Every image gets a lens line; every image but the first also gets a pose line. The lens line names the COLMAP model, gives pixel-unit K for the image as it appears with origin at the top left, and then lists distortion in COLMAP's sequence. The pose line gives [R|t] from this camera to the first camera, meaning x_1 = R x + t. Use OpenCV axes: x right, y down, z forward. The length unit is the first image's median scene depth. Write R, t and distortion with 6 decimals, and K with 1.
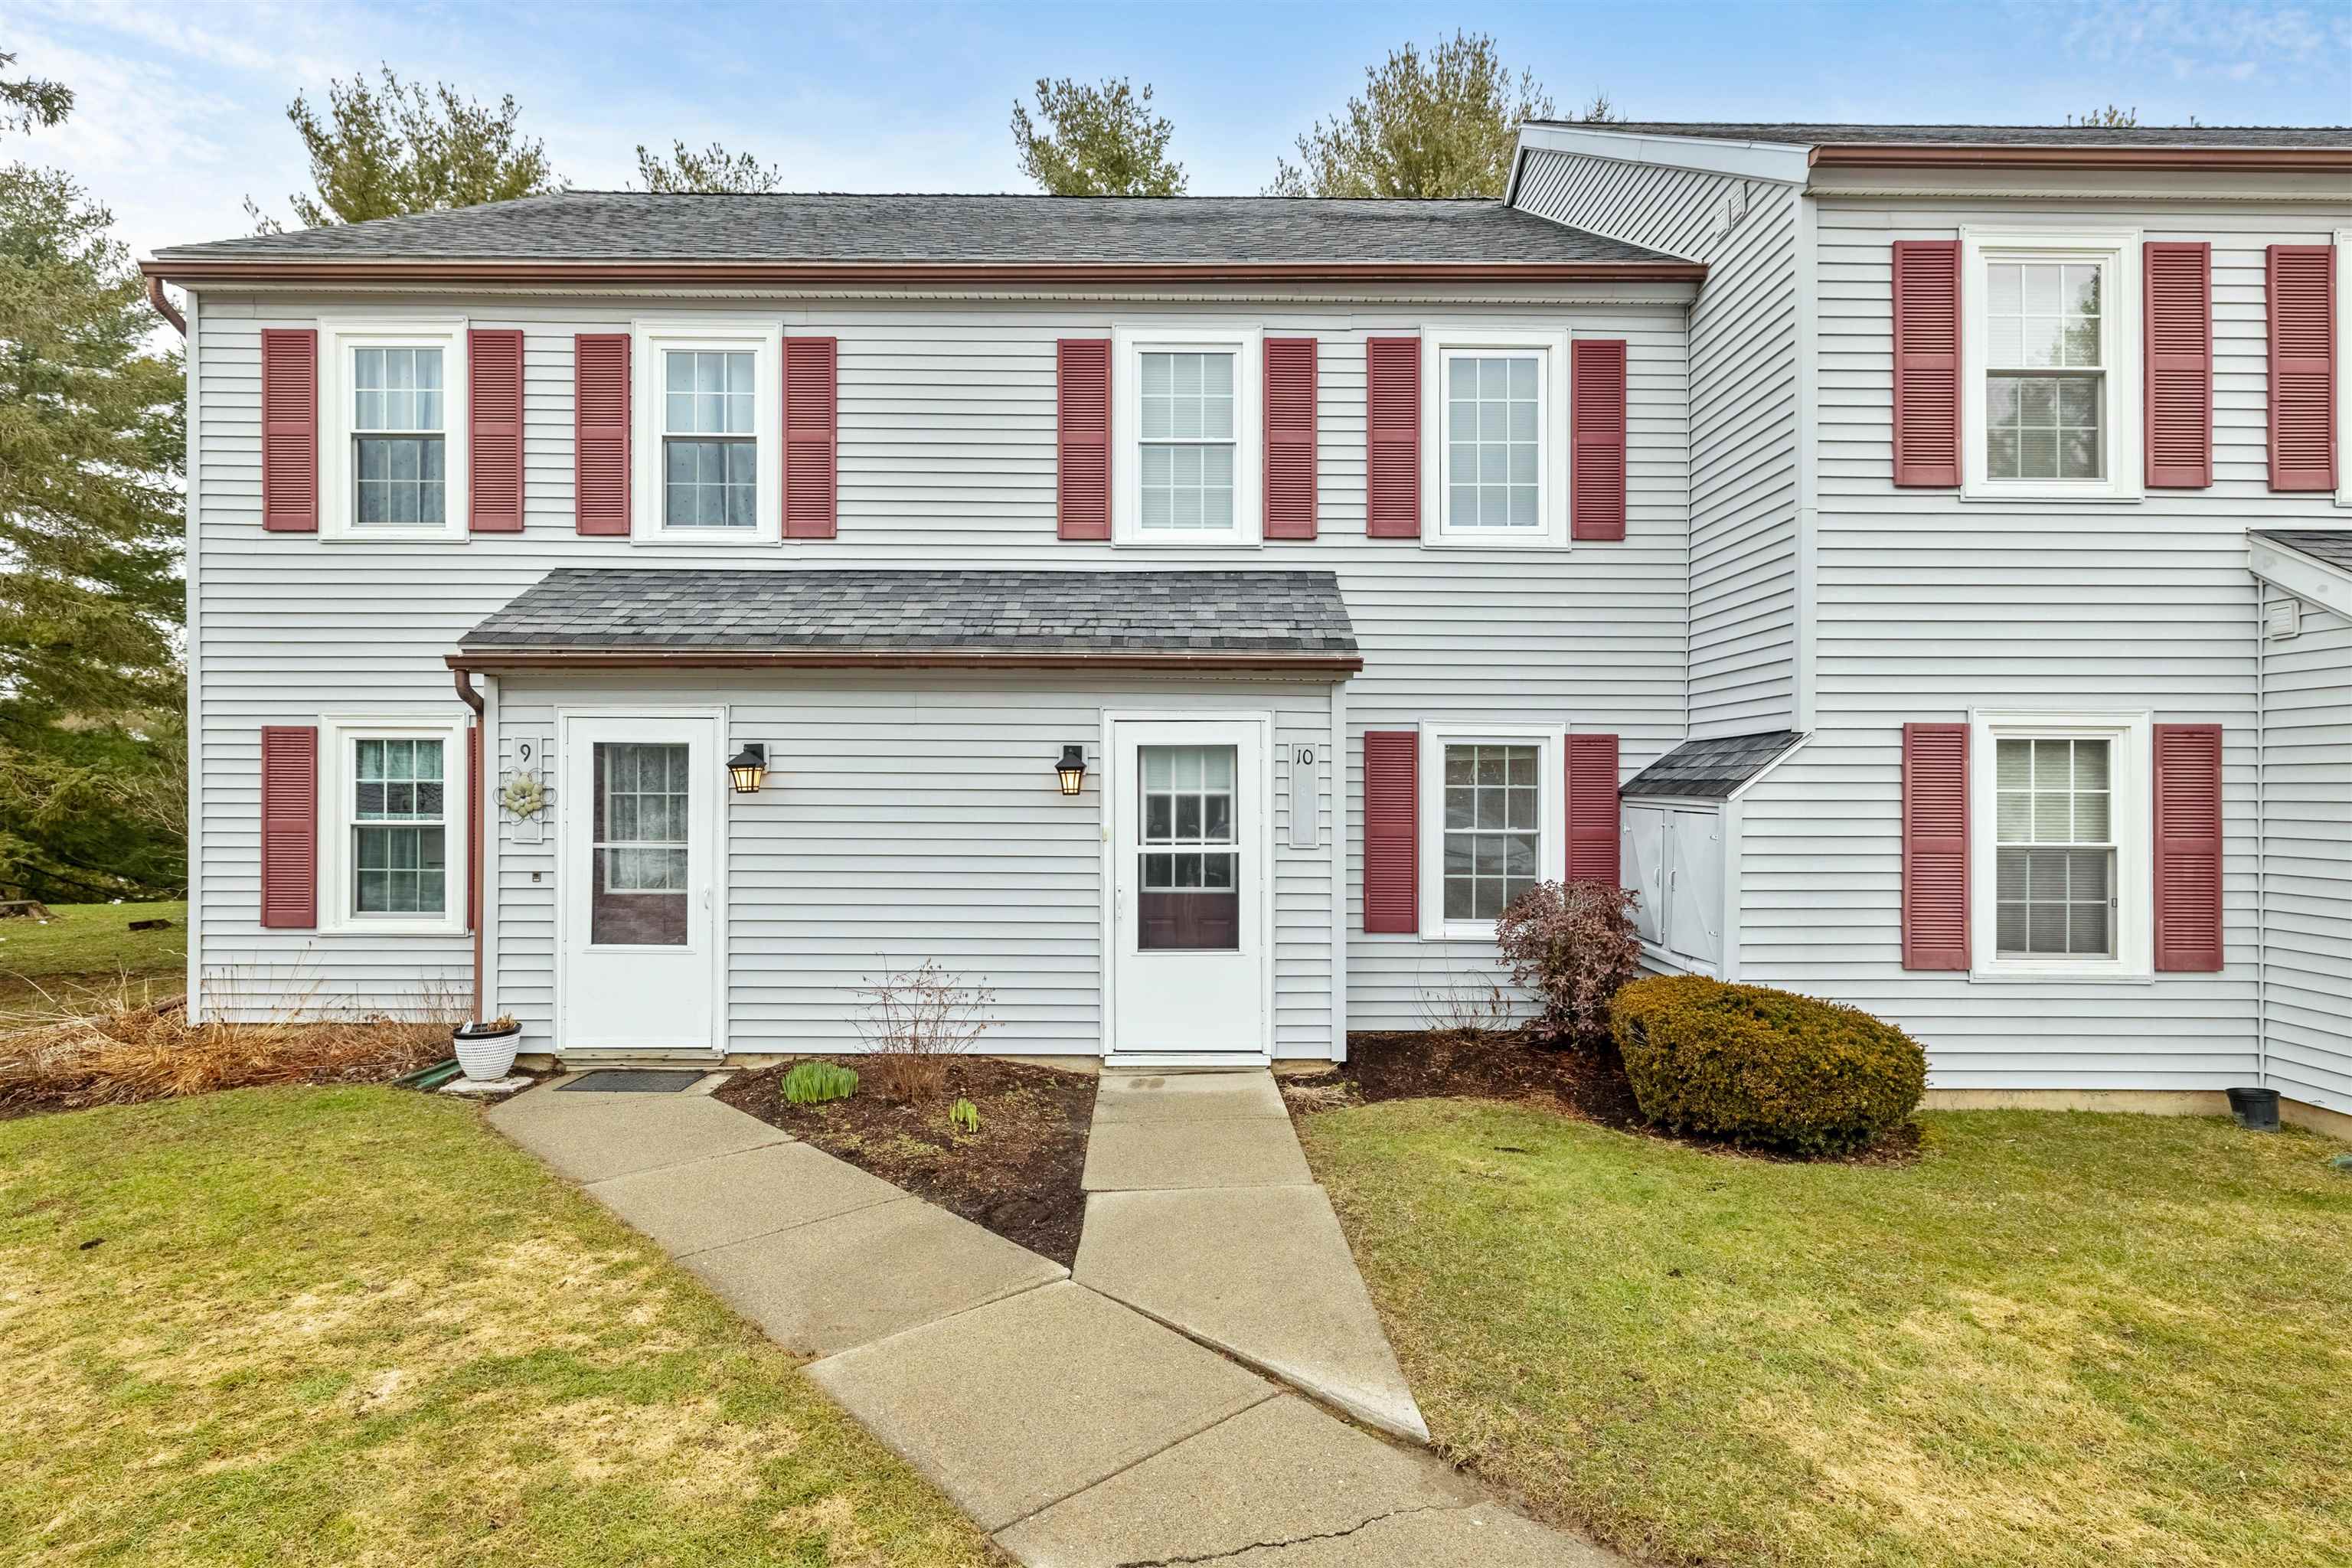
lens RADIAL K [[1147.9, 0, 1182.1], [0, 1147.9, 784.7], [0, 0, 1]] dist [0.005051, 0.001688]
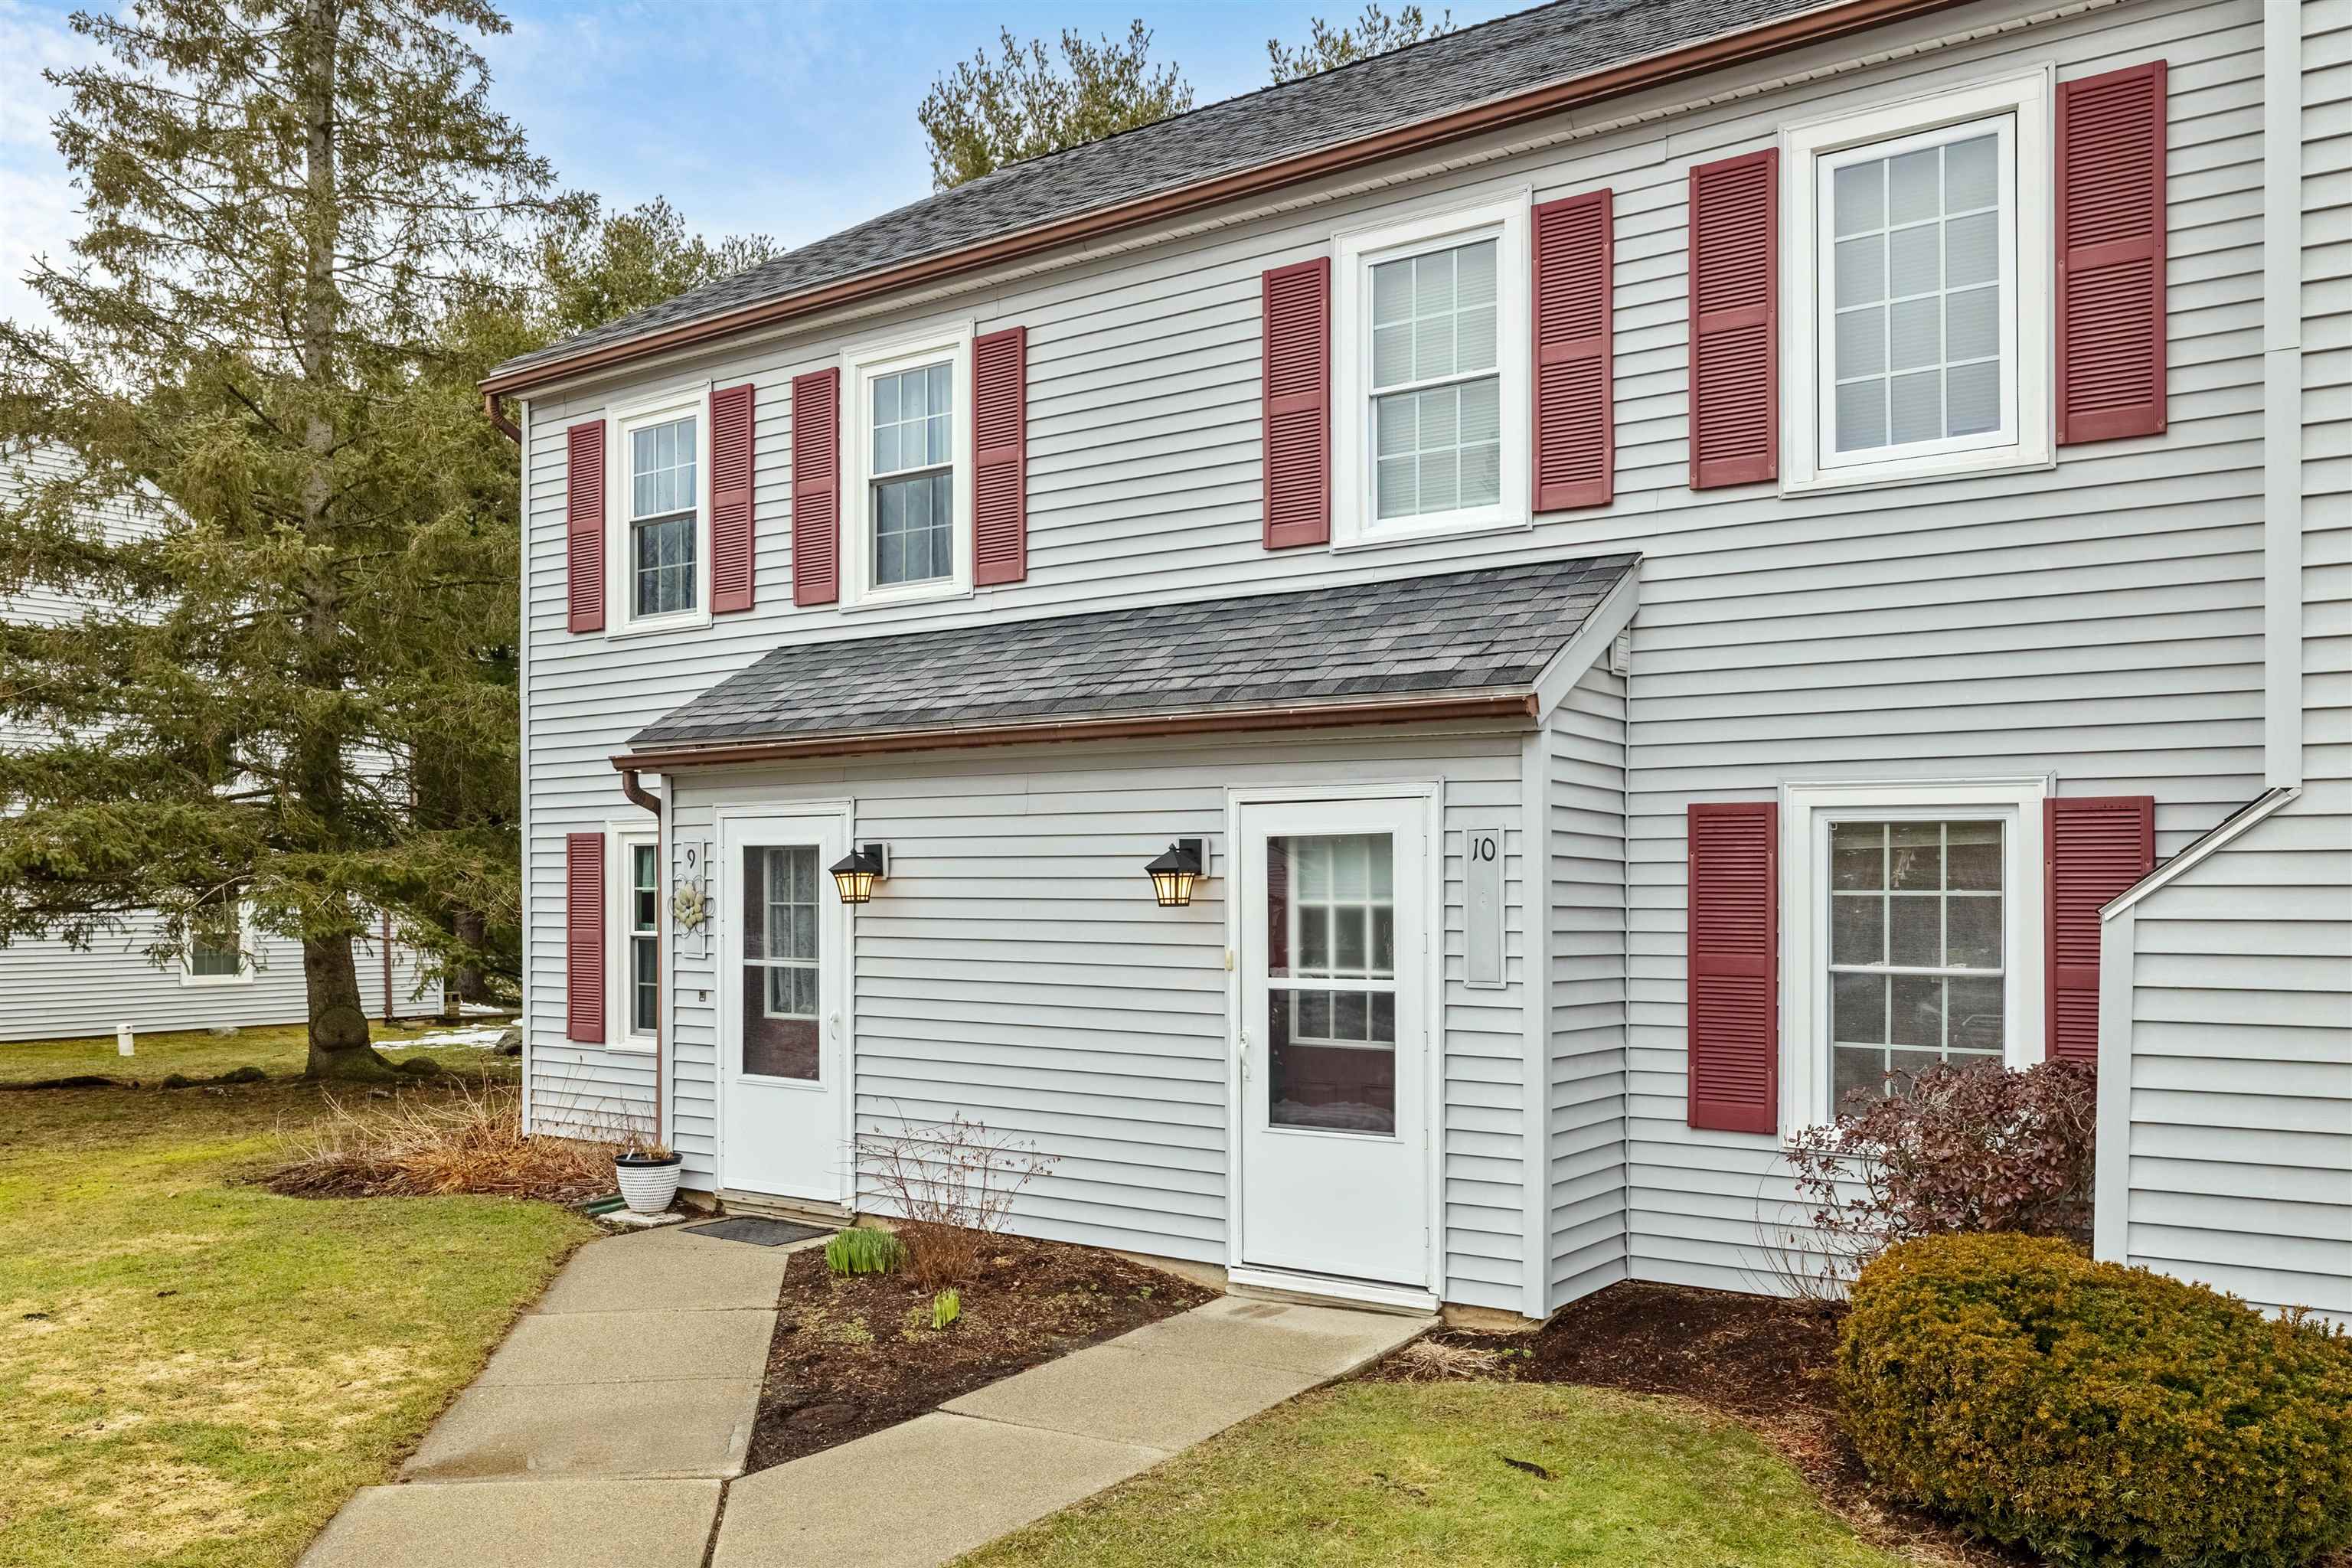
lens RADIAL K [[1767.6, 0, 1213.2], [0, 1767.6, 894.9], [0, 0, 1]] dist [0.003177, -0.008108]
pose [[0.827600, -0.001796, -0.561315, 0.538317], [0.004474, 0.999984, 0.003396, -0.002111], [0.561300, -0.005322, 0.827595, 0.072833]]
